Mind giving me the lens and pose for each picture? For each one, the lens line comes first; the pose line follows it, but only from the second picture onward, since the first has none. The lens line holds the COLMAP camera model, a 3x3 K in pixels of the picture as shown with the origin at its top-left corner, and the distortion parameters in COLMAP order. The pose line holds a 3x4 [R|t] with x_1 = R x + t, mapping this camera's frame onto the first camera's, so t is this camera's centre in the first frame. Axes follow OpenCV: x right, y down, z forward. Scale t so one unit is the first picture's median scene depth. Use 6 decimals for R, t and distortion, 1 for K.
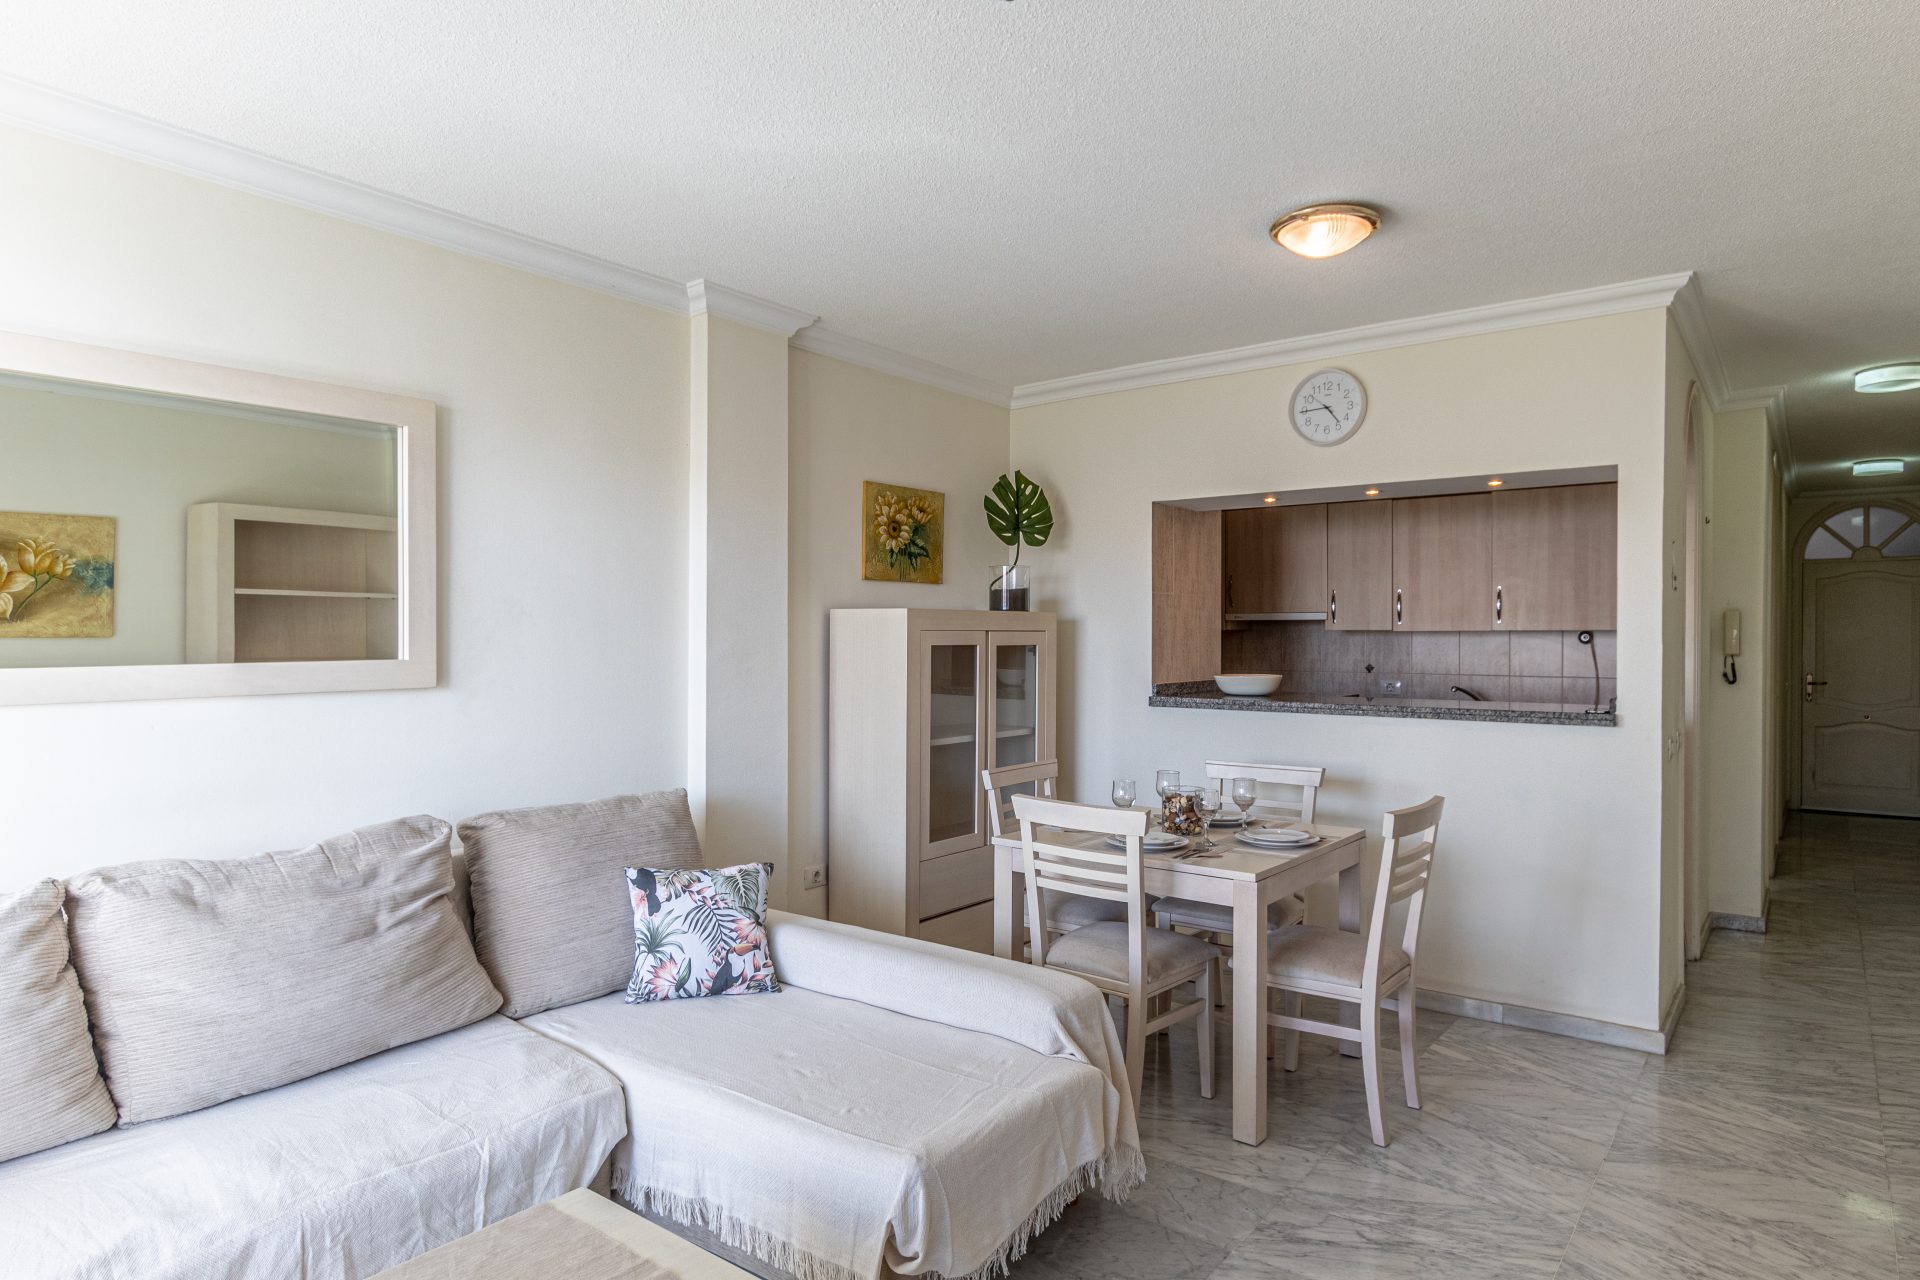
lens RADIAL K [[1178.6, 0, 960.0], [0, 1178.6, 640.0], [0, 0, 1]] dist [0.004766, 0.001251]
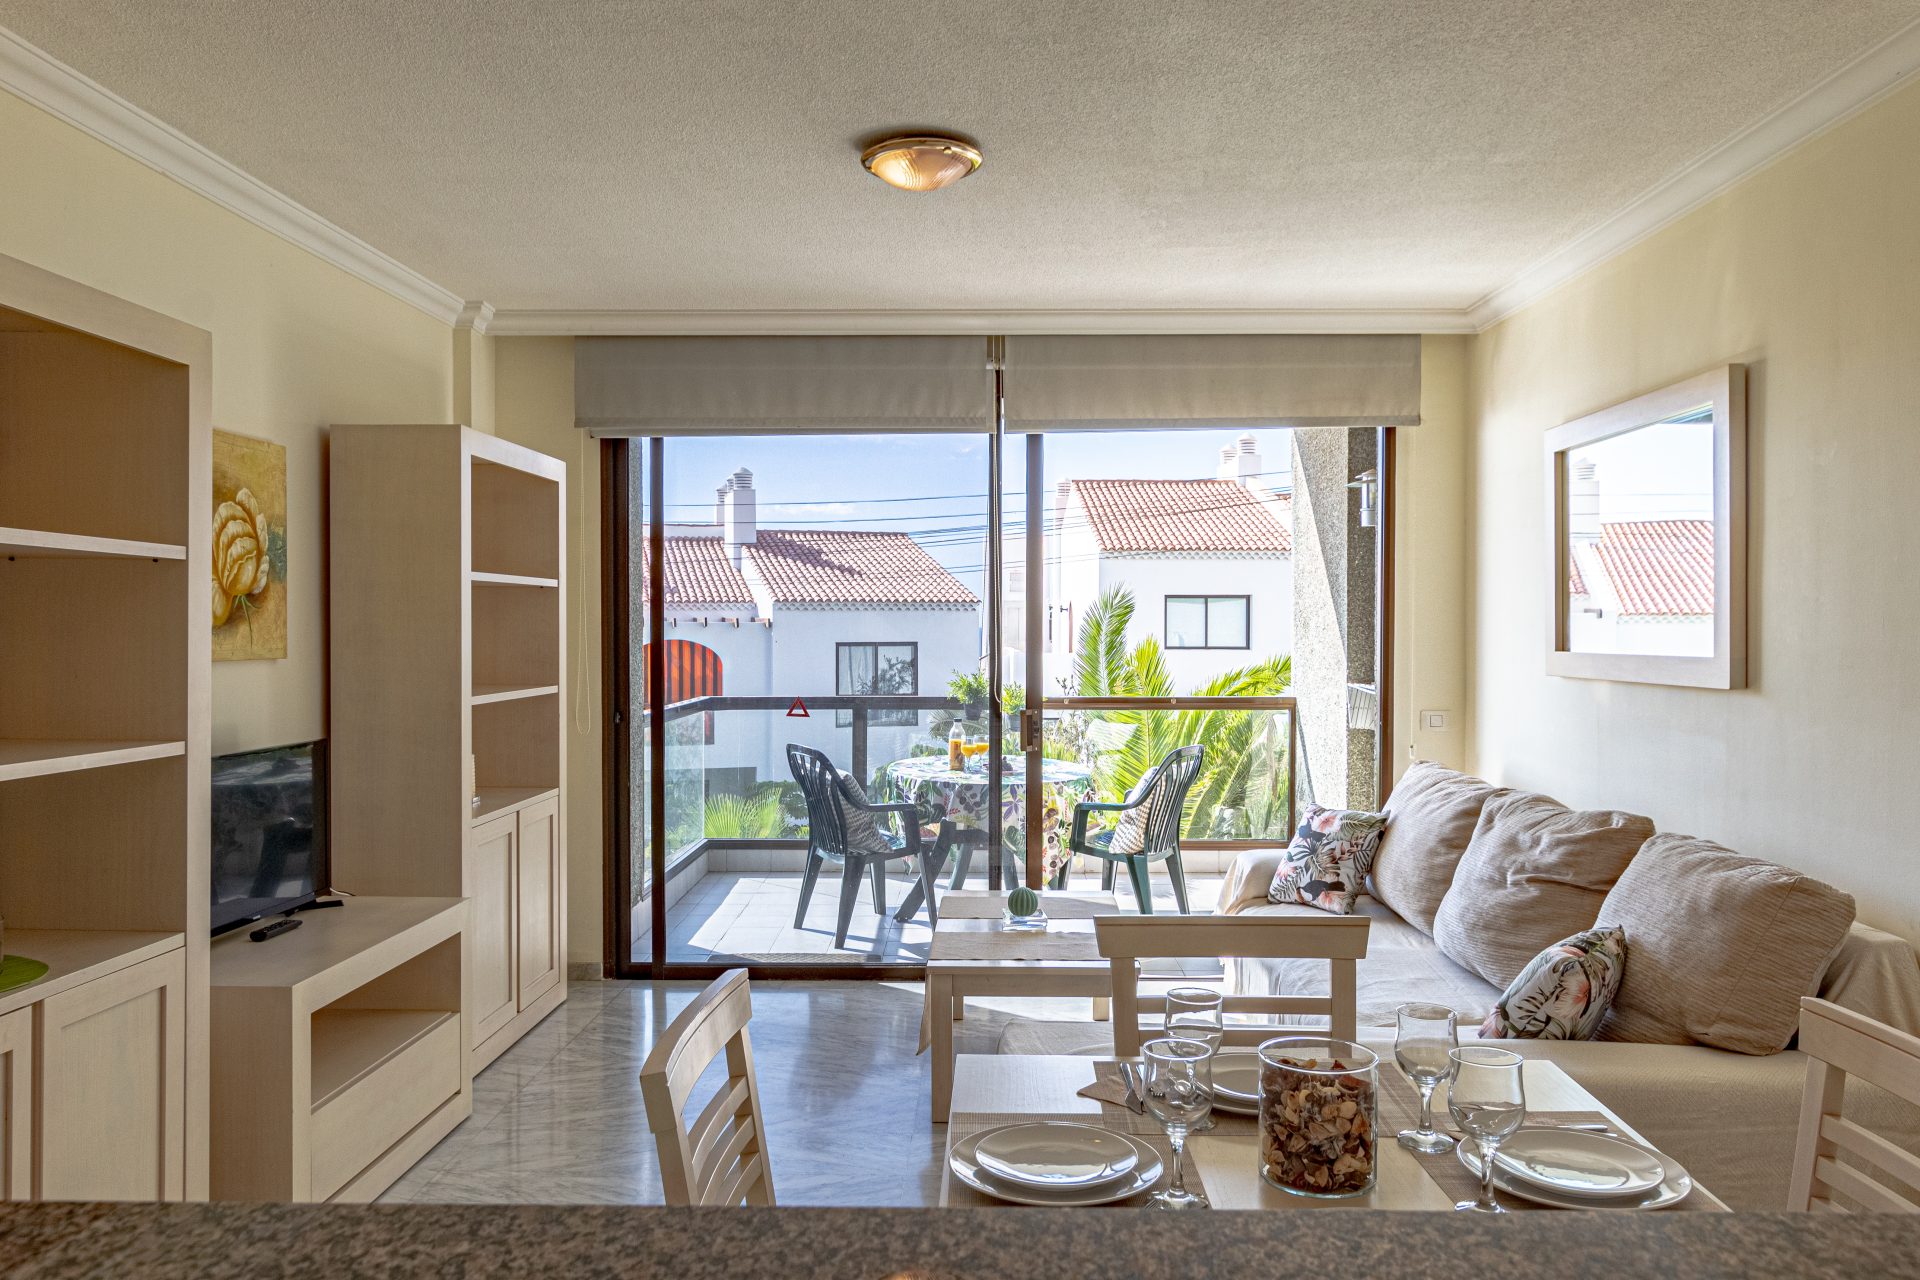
lens RADIAL K [[1400.8, 0, 960.0], [0, 1400.8, 640.0], [0, 0, 1]] dist [-0.002292, 0.002655]
pose [[-0.815922, 0.004203, -0.578146, 0.420441], [-0.006603, 0.999841, 0.016587, -0.006161], [0.578124, 0.017351, -0.815764, 1.037966]]
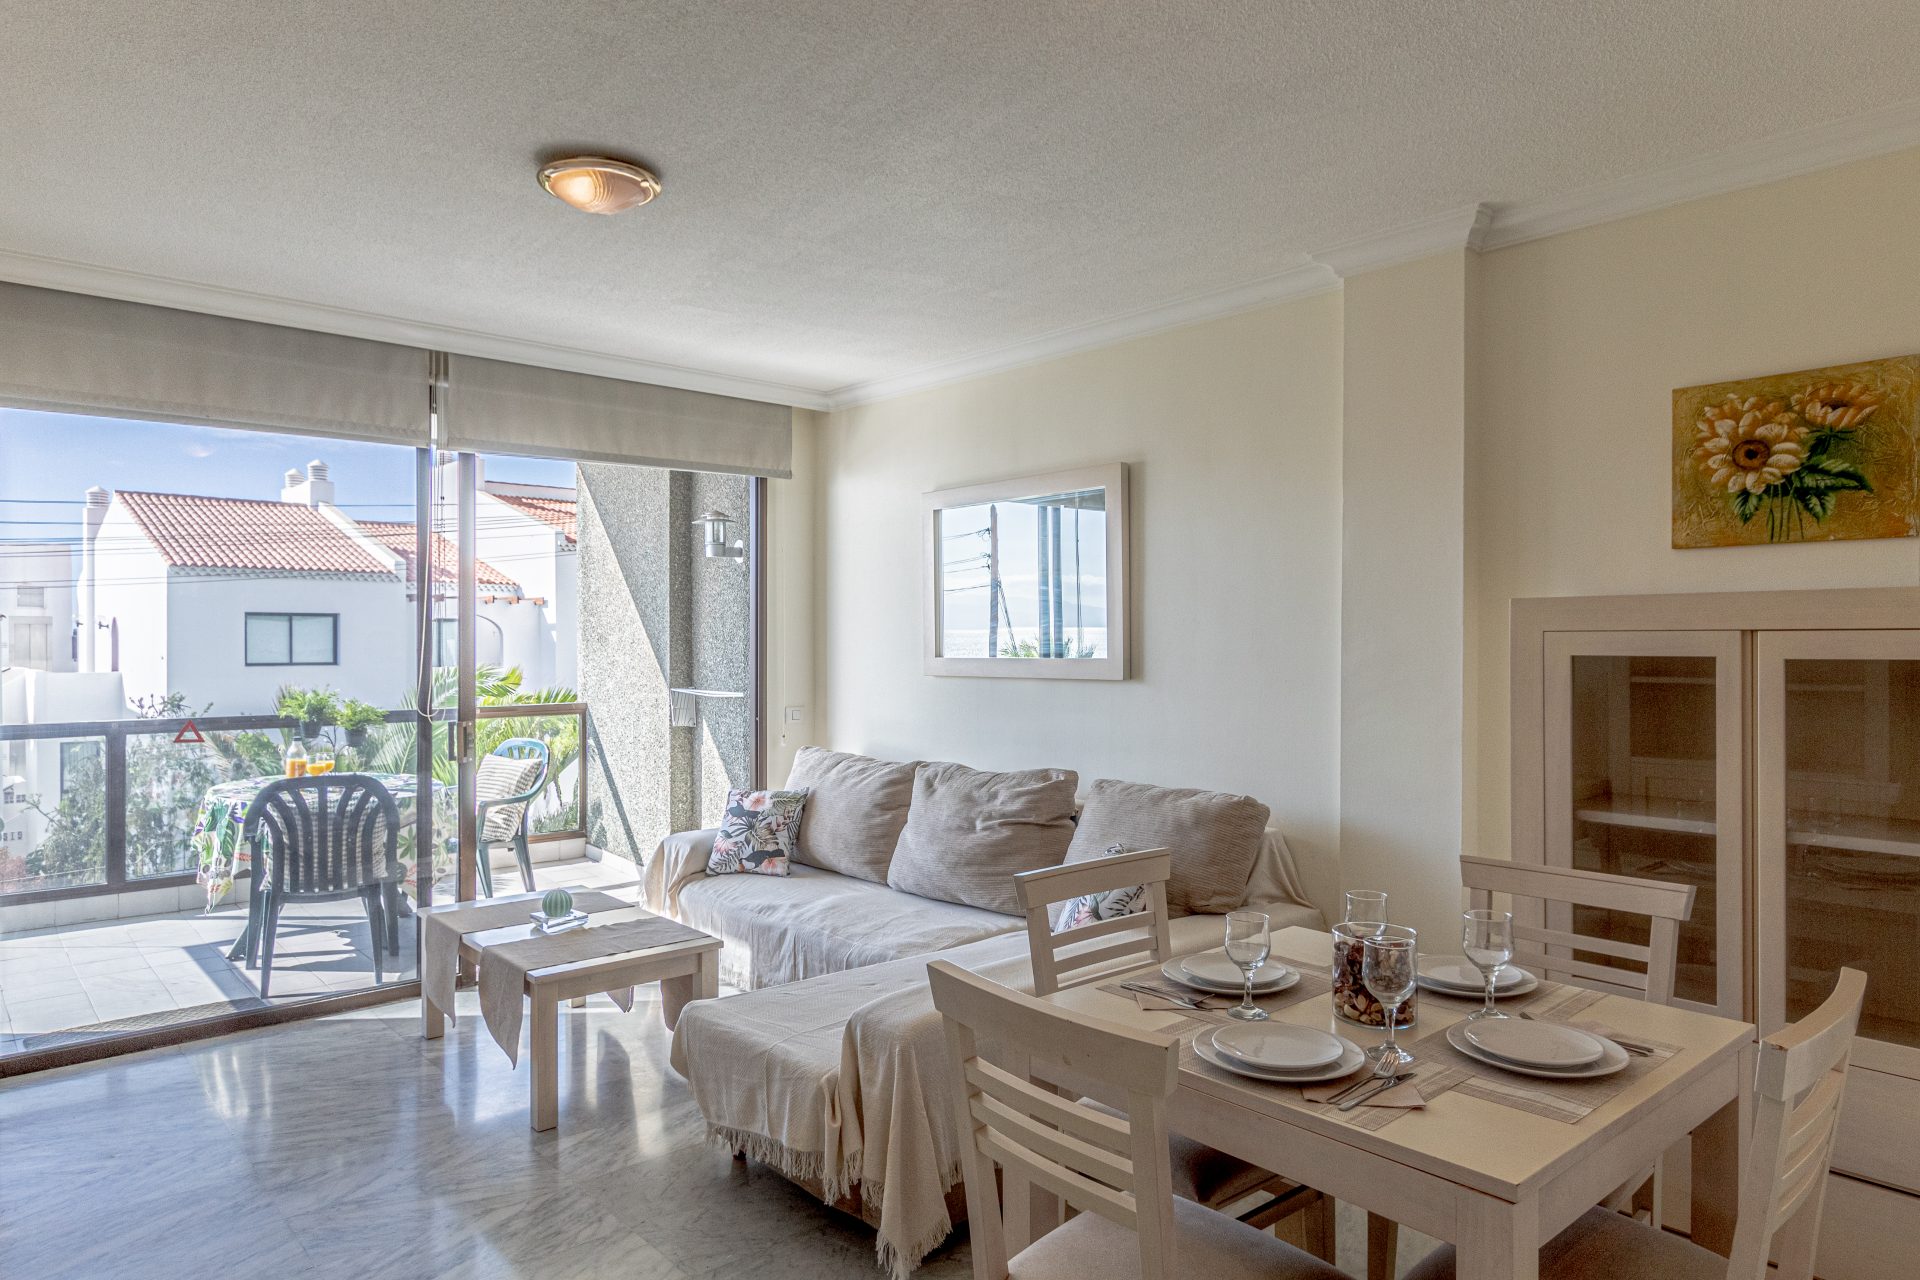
lens RADIAL K [[1178.6, 0, 960.0], [0, 1178.6, 640.0], [0, 0, 1]] dist [0.004766, 0.001251]
pose [[-0.206566, -0.002623, -0.978429, 0.590601], [-0.006861, 0.999976, -0.001232, -0.000376], [0.978409, 0.006458, -0.206579, 0.747936]]
